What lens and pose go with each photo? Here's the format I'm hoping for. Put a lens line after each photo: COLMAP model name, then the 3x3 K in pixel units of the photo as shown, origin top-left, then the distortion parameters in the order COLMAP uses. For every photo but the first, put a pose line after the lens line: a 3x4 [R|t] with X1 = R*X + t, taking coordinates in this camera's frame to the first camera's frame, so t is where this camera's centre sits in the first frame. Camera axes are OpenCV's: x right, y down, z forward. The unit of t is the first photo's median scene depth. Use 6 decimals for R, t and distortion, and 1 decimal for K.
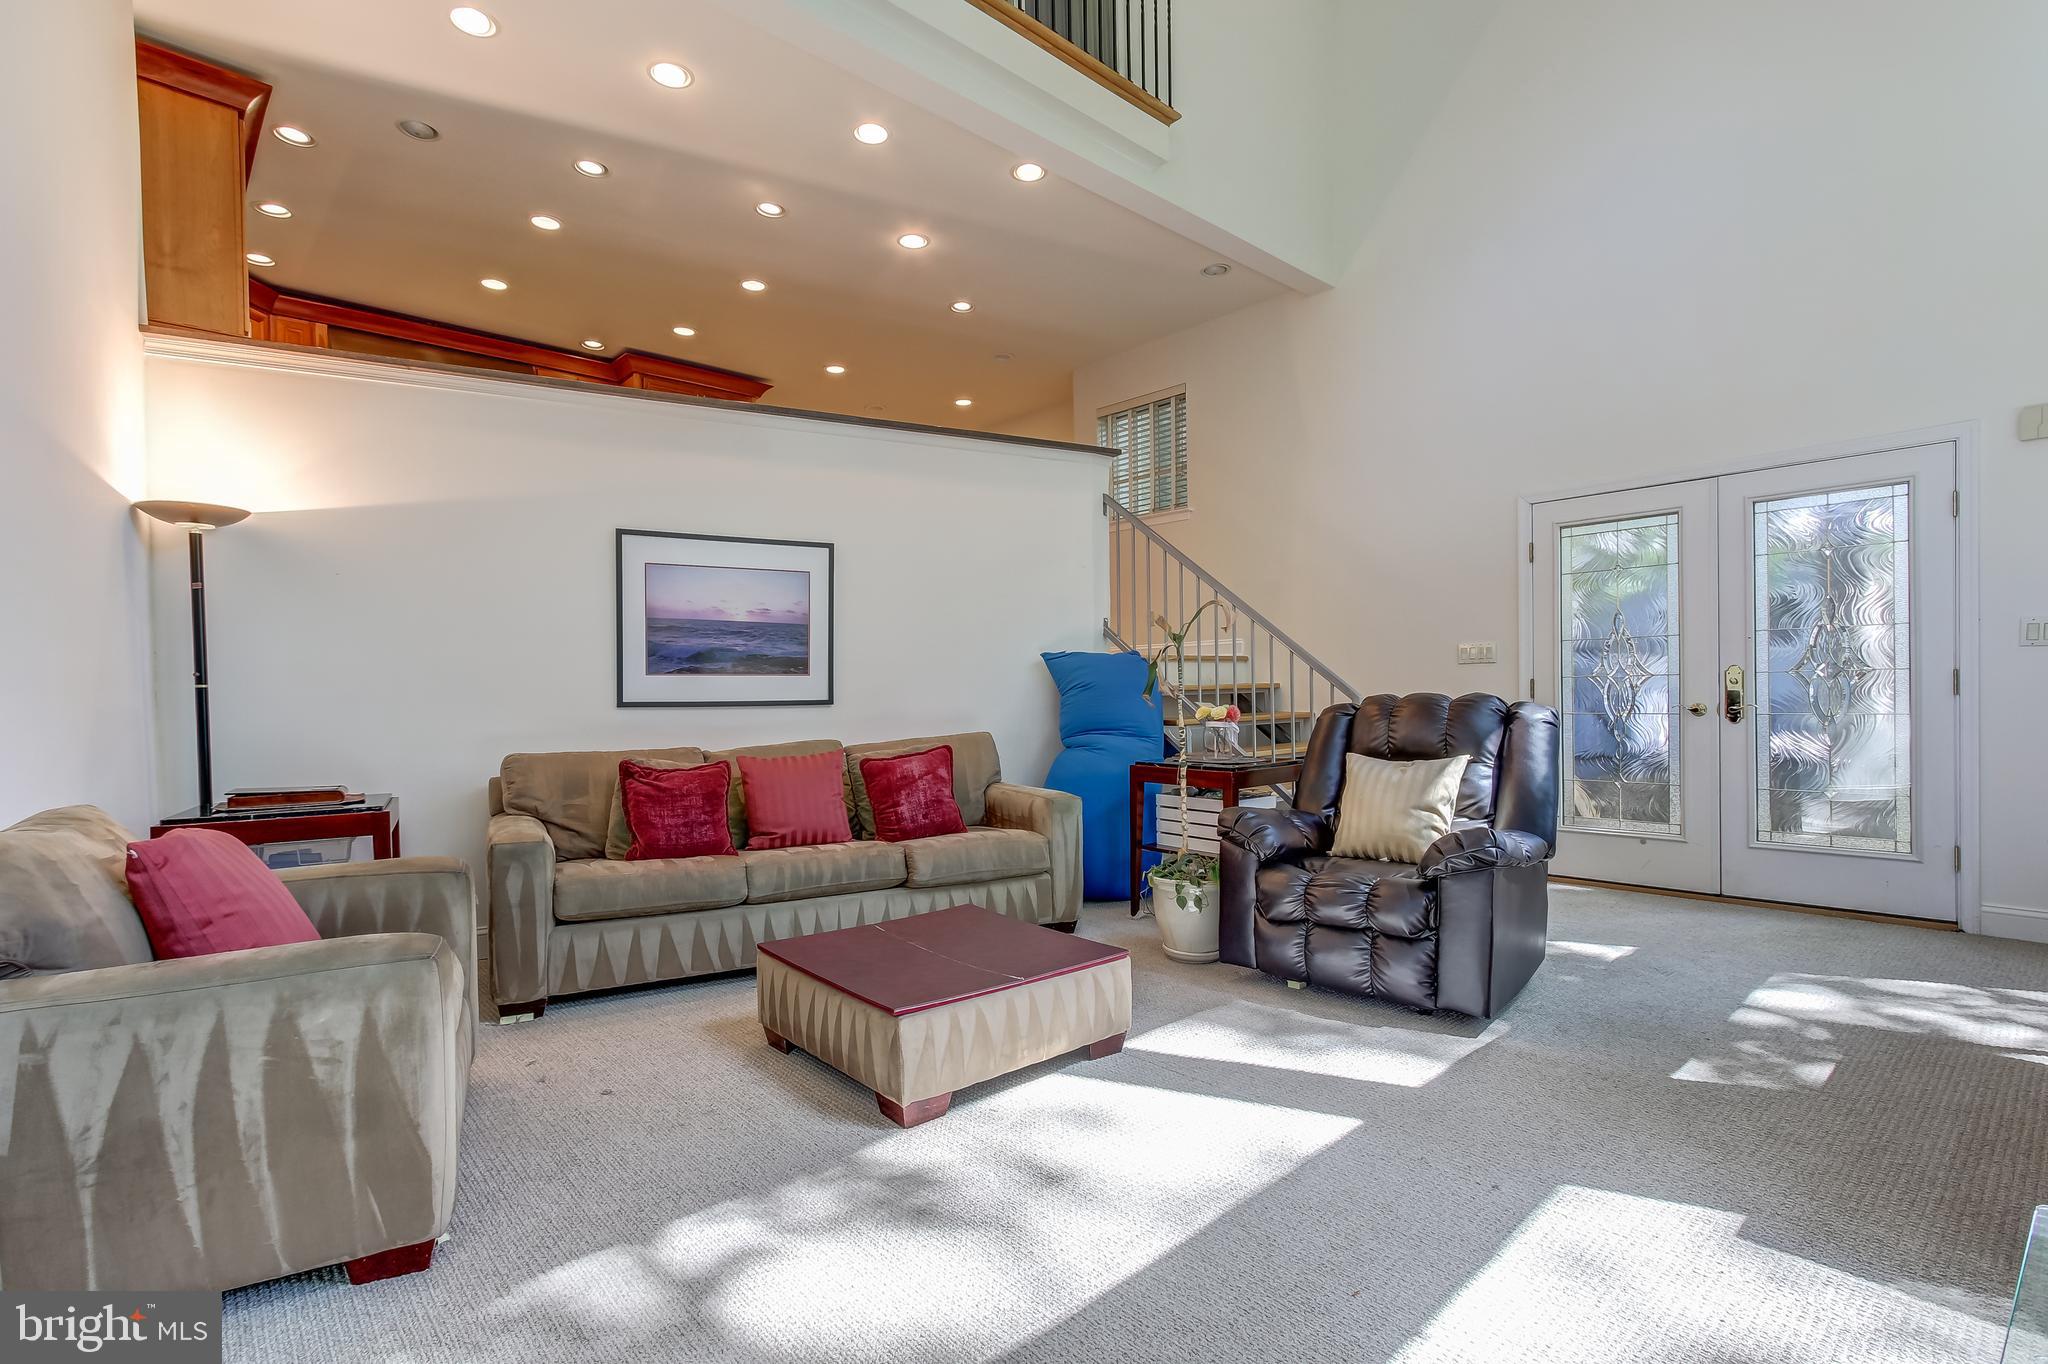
lens RADIAL K [[962.4, 0, 1021.3], [0, 962.4, 707.4], [0, 0, 1]] dist [-0.003084, -0.000303]
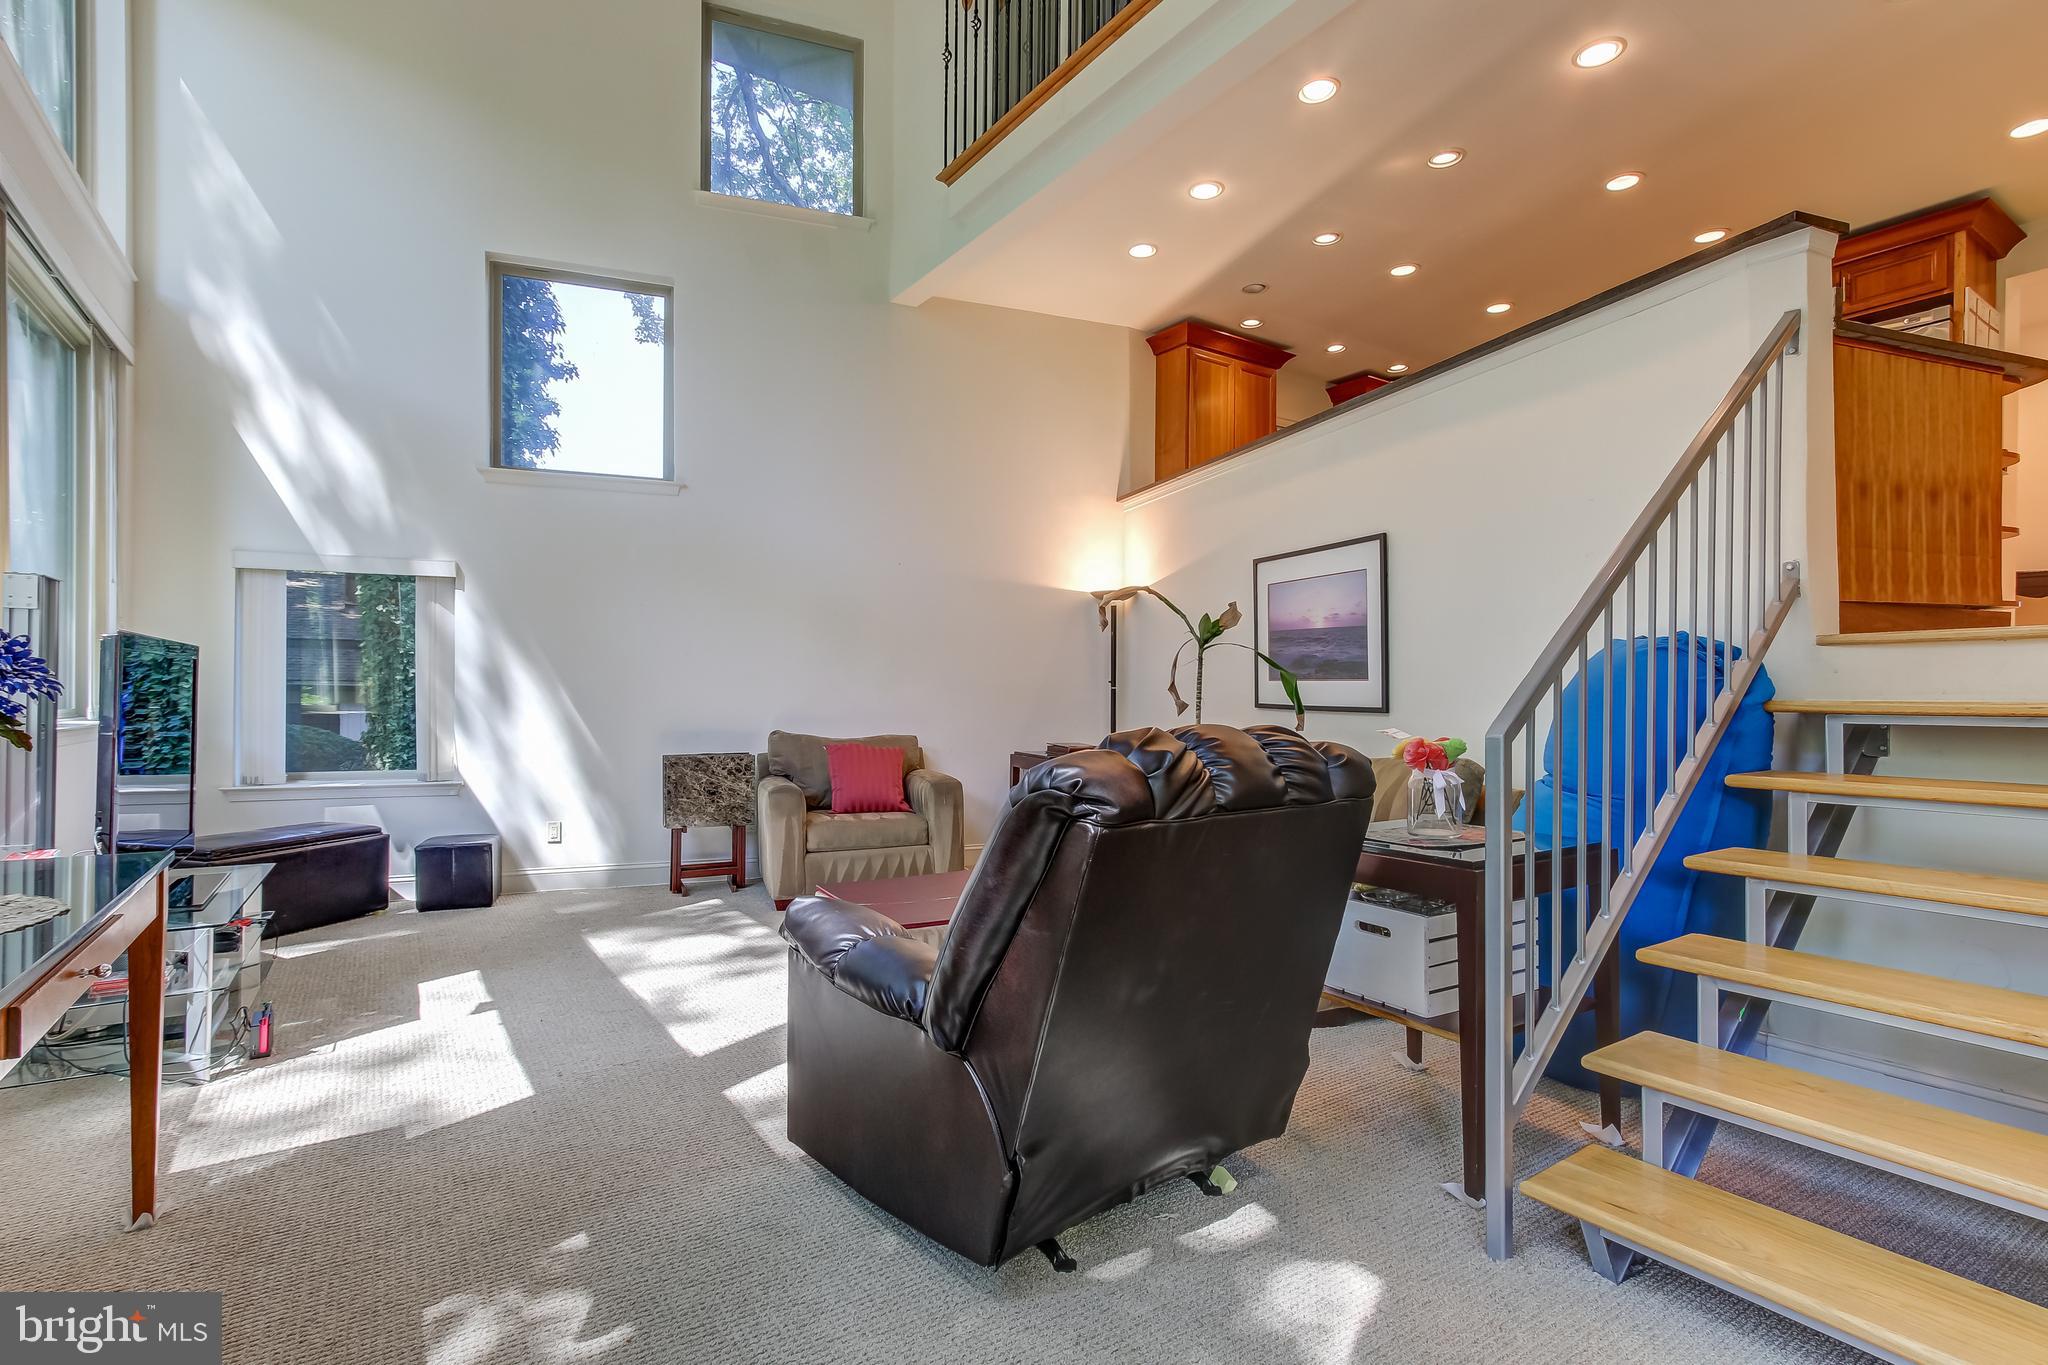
lens RADIAL K [[997.8, 0, 1024.3], [0, 997.8, 708.7], [0, 0, 1]] dist [-0.002175, 0.006739]
pose [[-0.162331, 0.029603, -0.986292, 0.800792], [-0.020446, 0.999234, 0.033357, -0.031868], [0.986524, 0.025581, -0.161602, 0.845680]]
